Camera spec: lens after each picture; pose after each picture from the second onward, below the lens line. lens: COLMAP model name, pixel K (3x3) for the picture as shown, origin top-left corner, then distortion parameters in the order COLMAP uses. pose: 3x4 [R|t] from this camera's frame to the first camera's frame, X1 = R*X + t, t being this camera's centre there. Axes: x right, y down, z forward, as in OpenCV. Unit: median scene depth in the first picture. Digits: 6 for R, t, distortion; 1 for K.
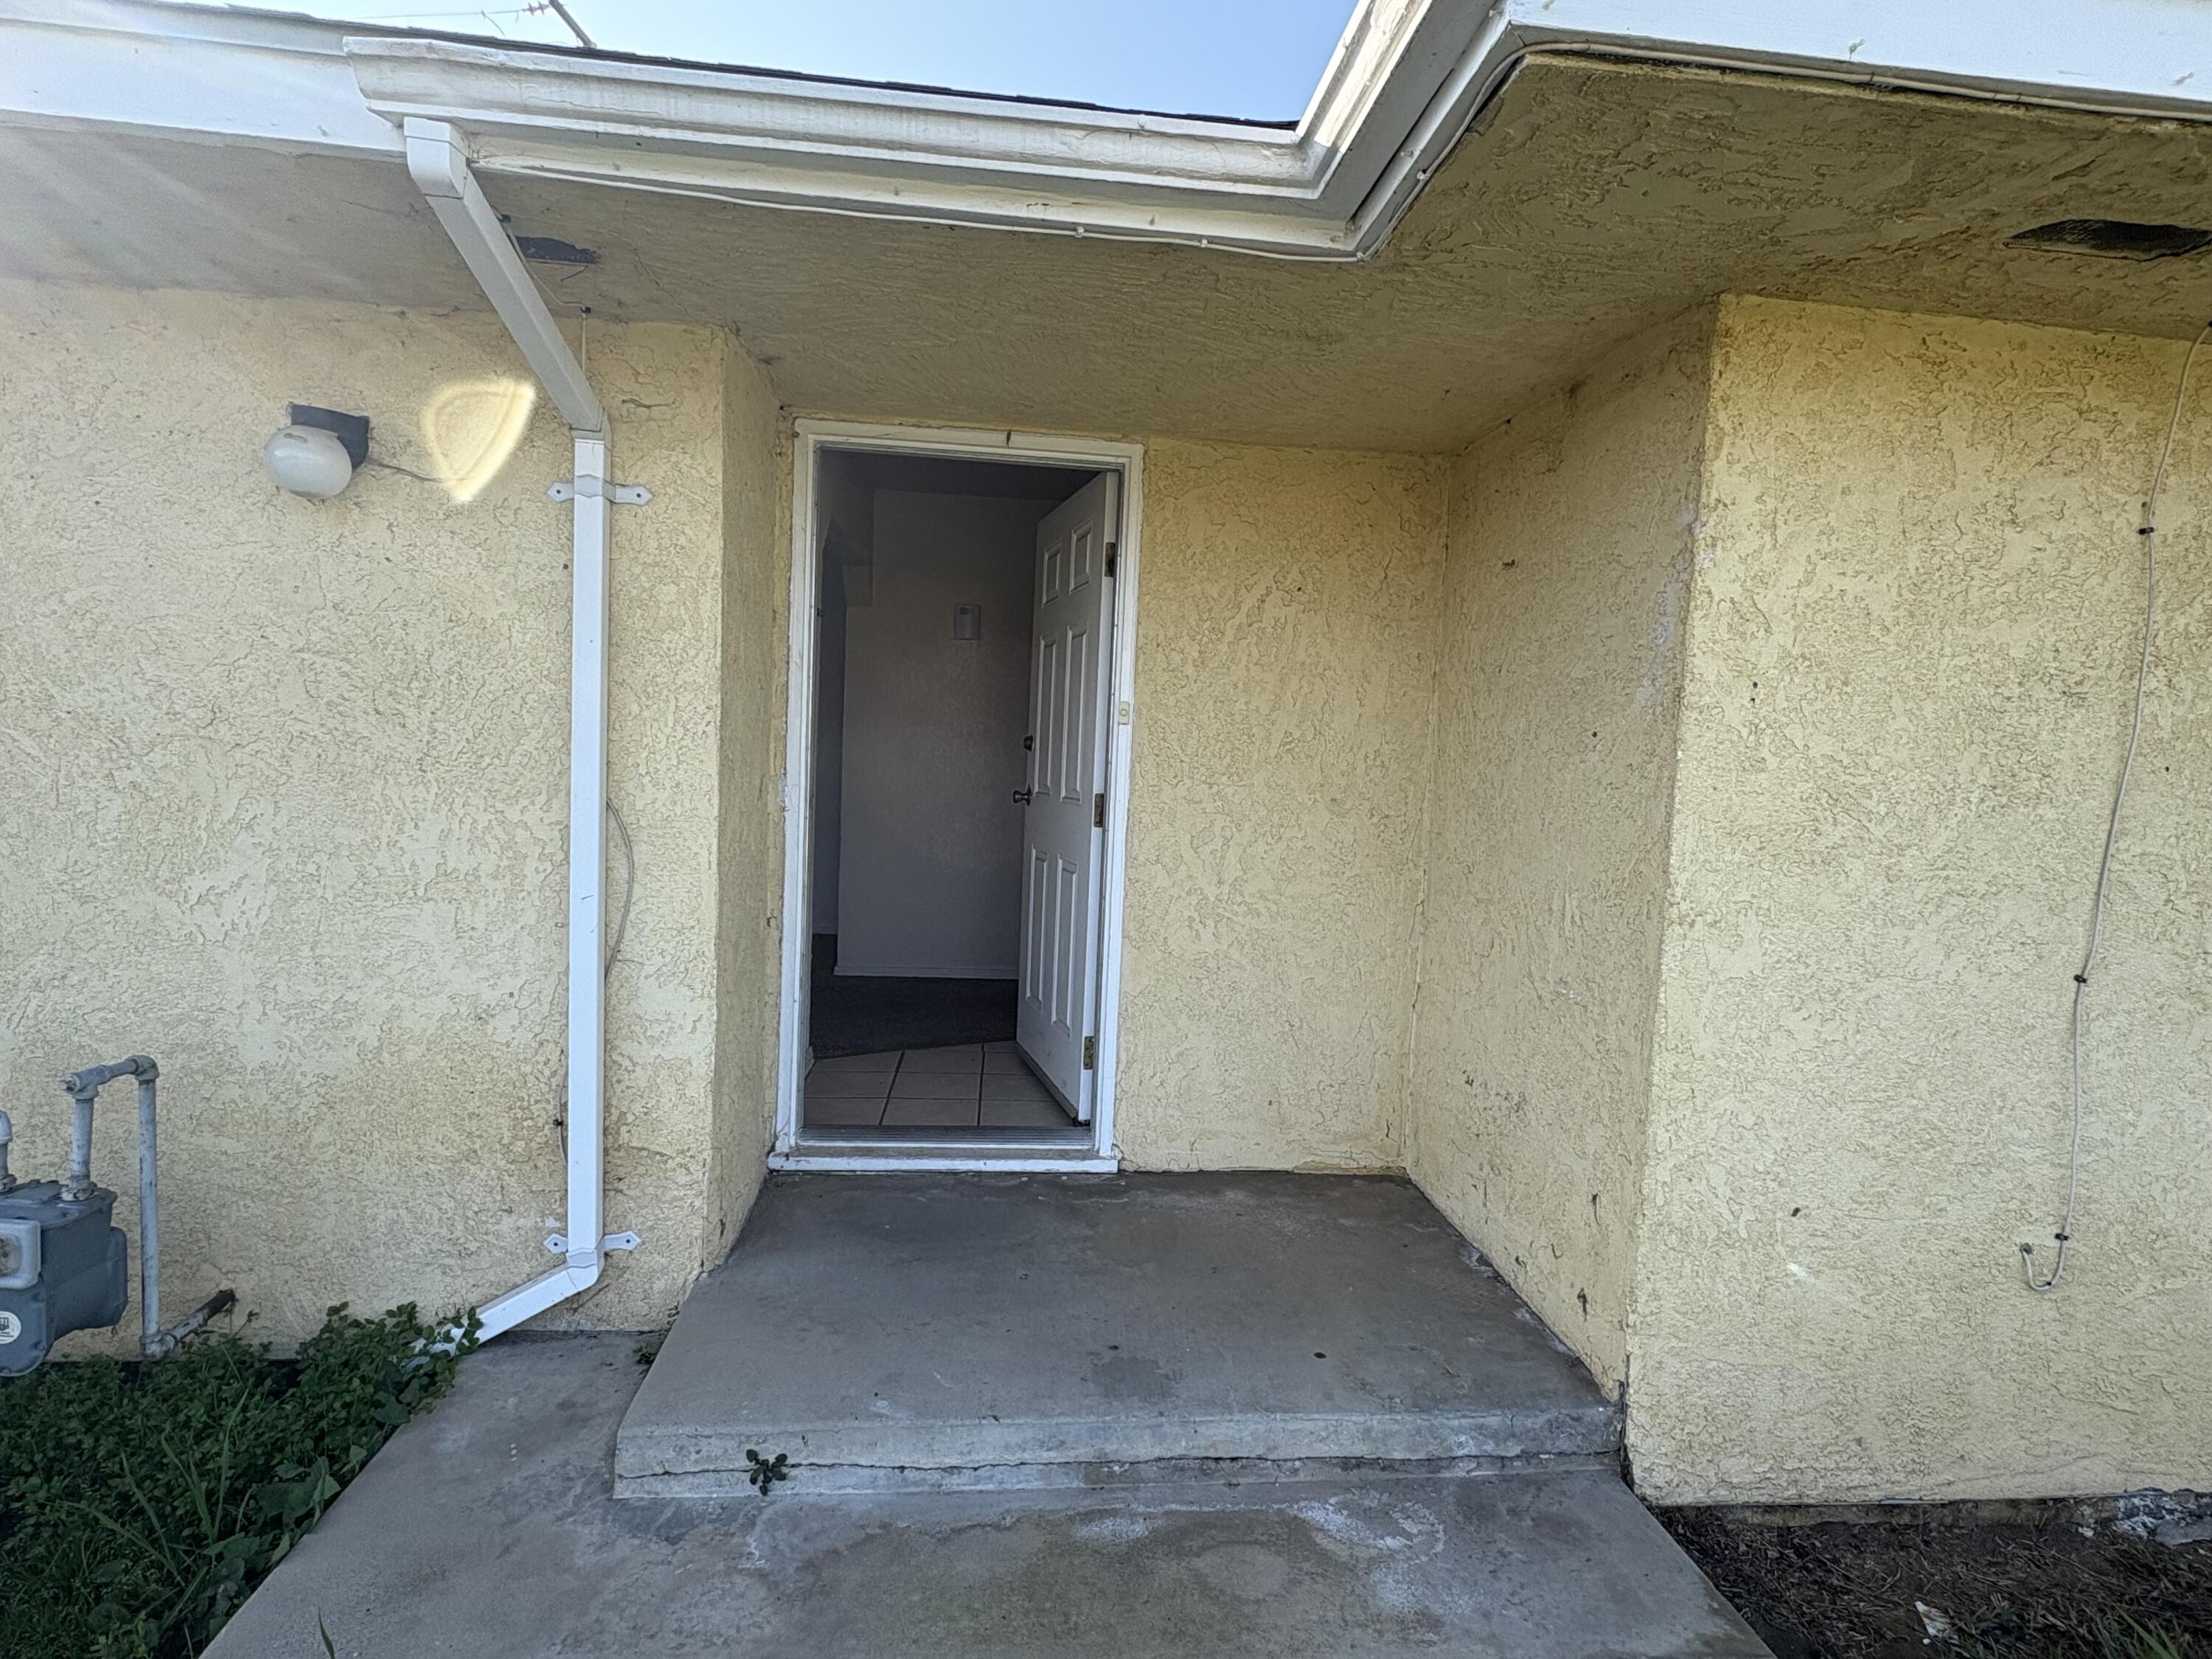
lens RADIAL K [[1121.9, 0, 1103.0], [0, 1121.9, 828.2], [0, 0, 1]] dist [-0.001322, -0.000017]
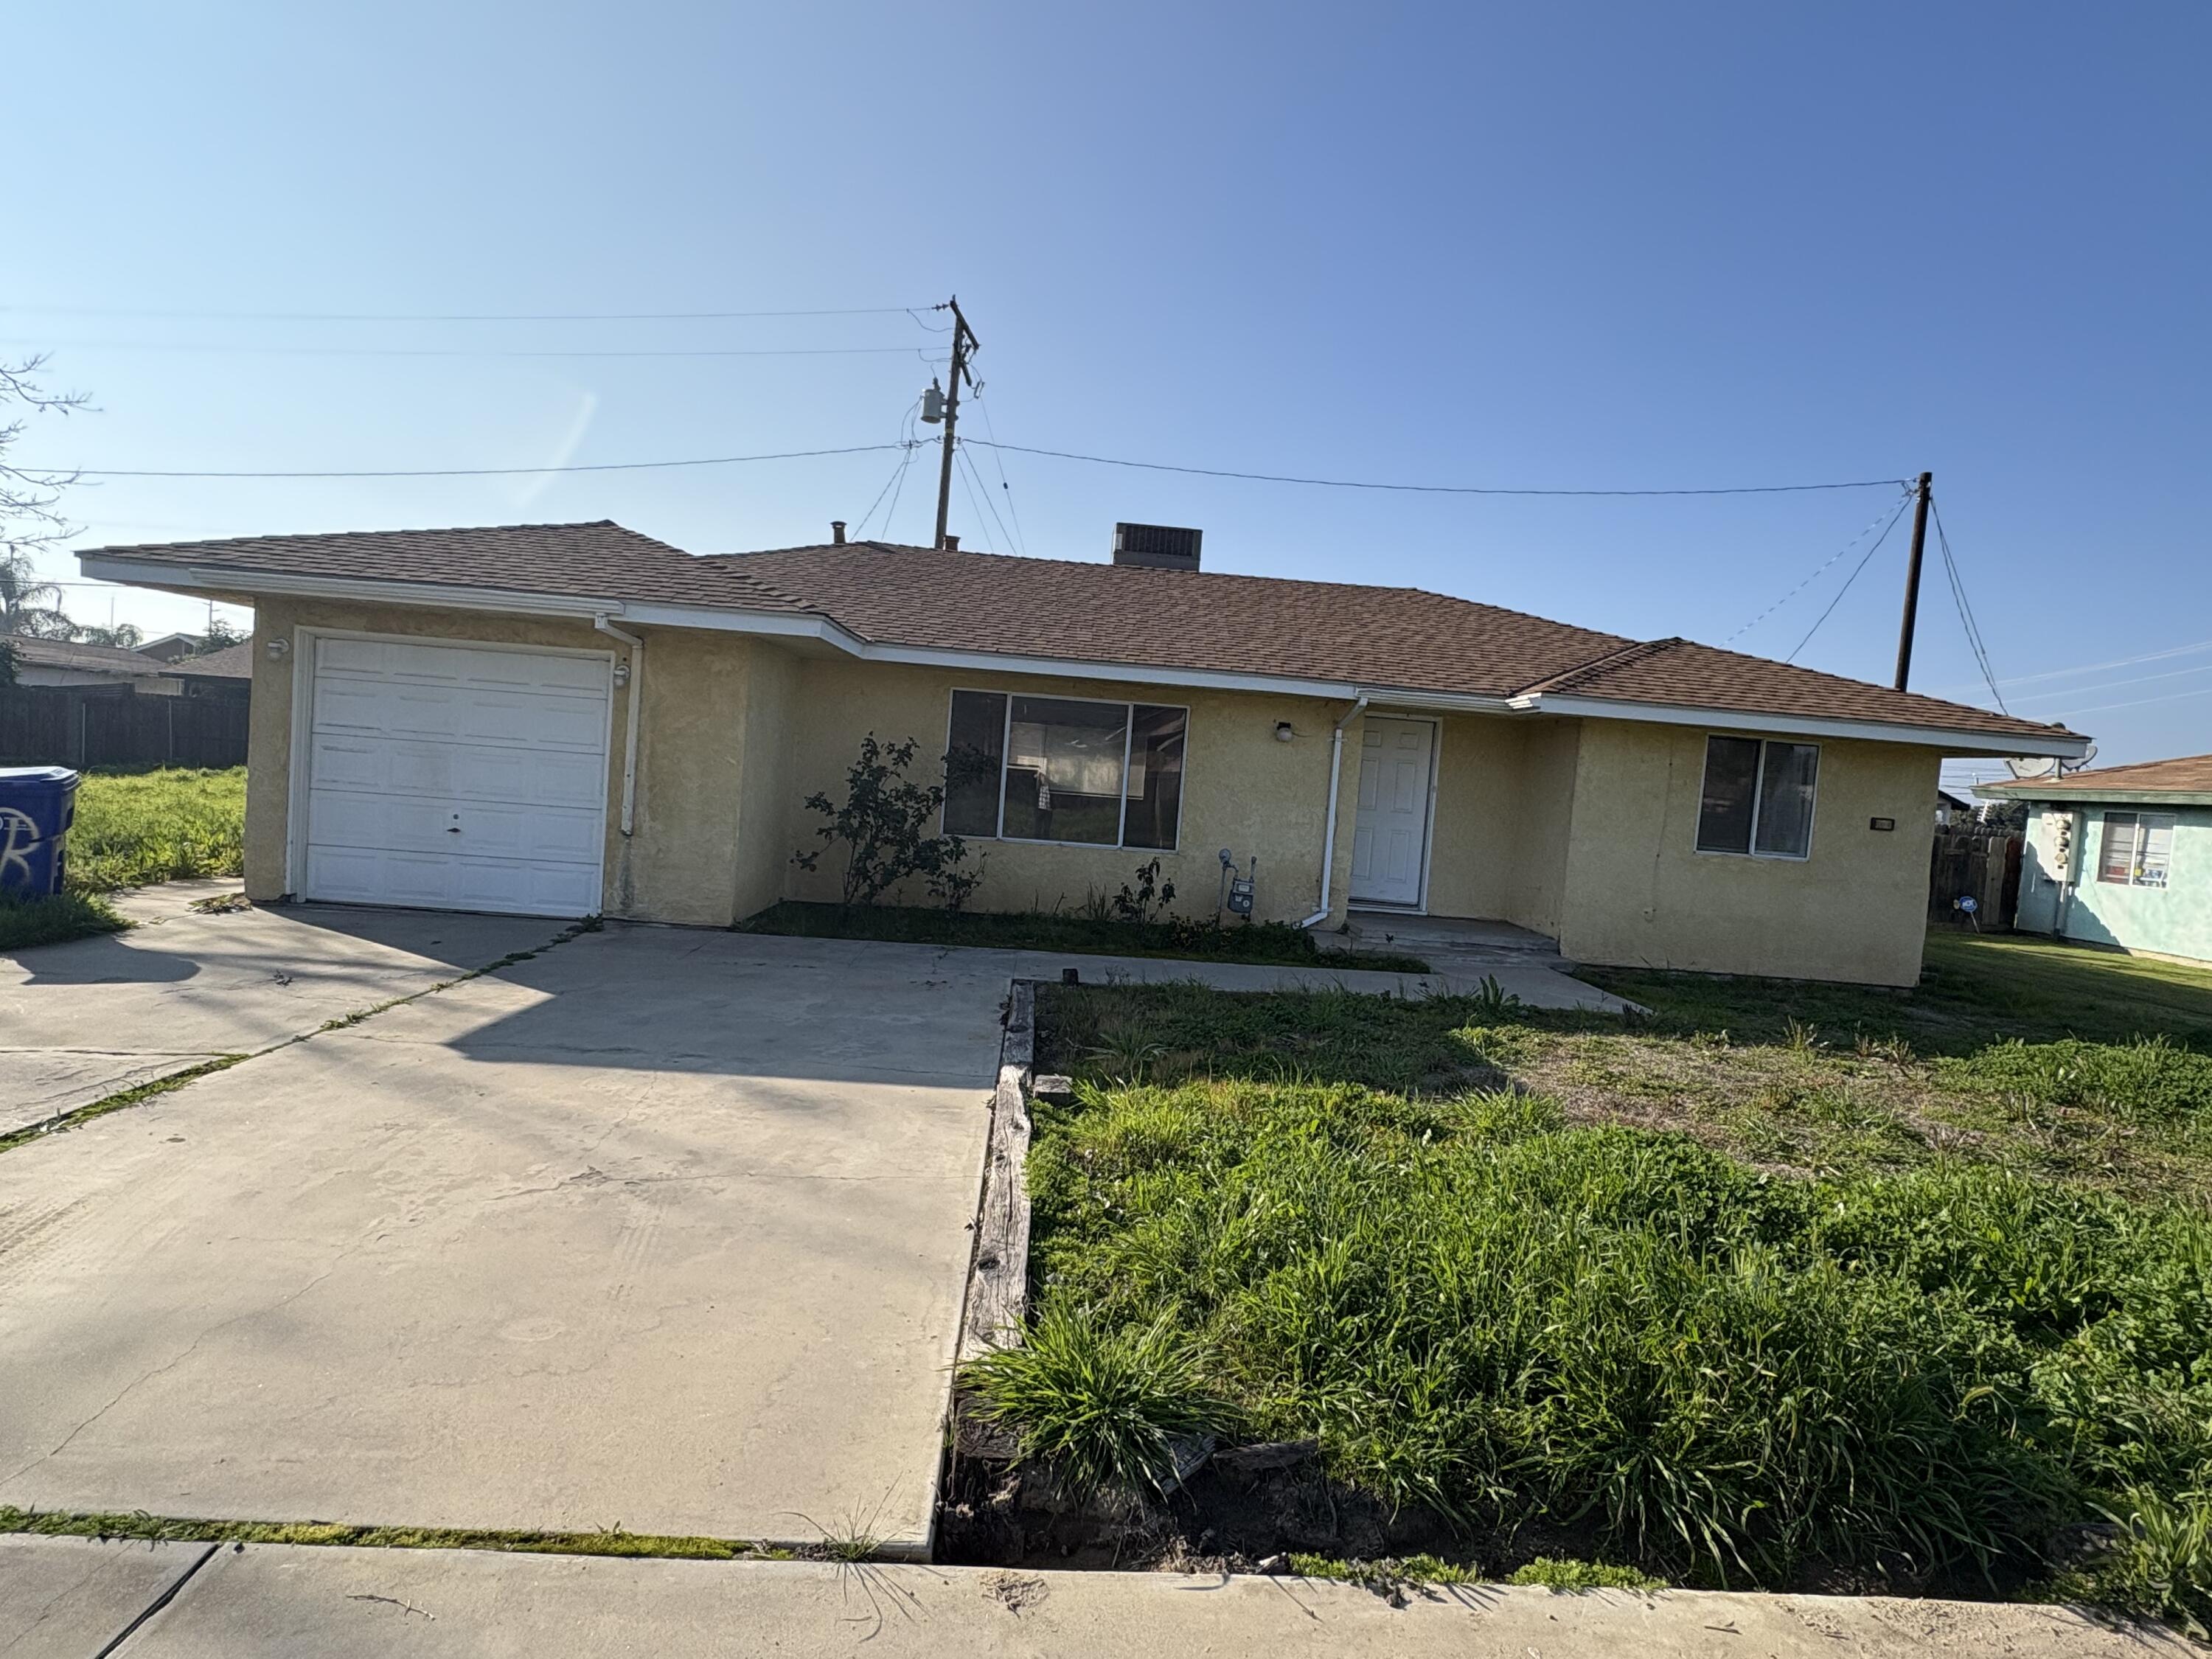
lens RADIAL K [[1121.9, 0, 1114.2], [0, 1121.9, 829.1], [0, 0, 1]] dist [-0.001322, -0.000017]
pose [[0.998835, 0.037543, -0.030326, -1.338612], [-0.038448, 0.998815, -0.029837, 0.258090], [0.029170, 0.030968, 0.999095, -3.942502]]
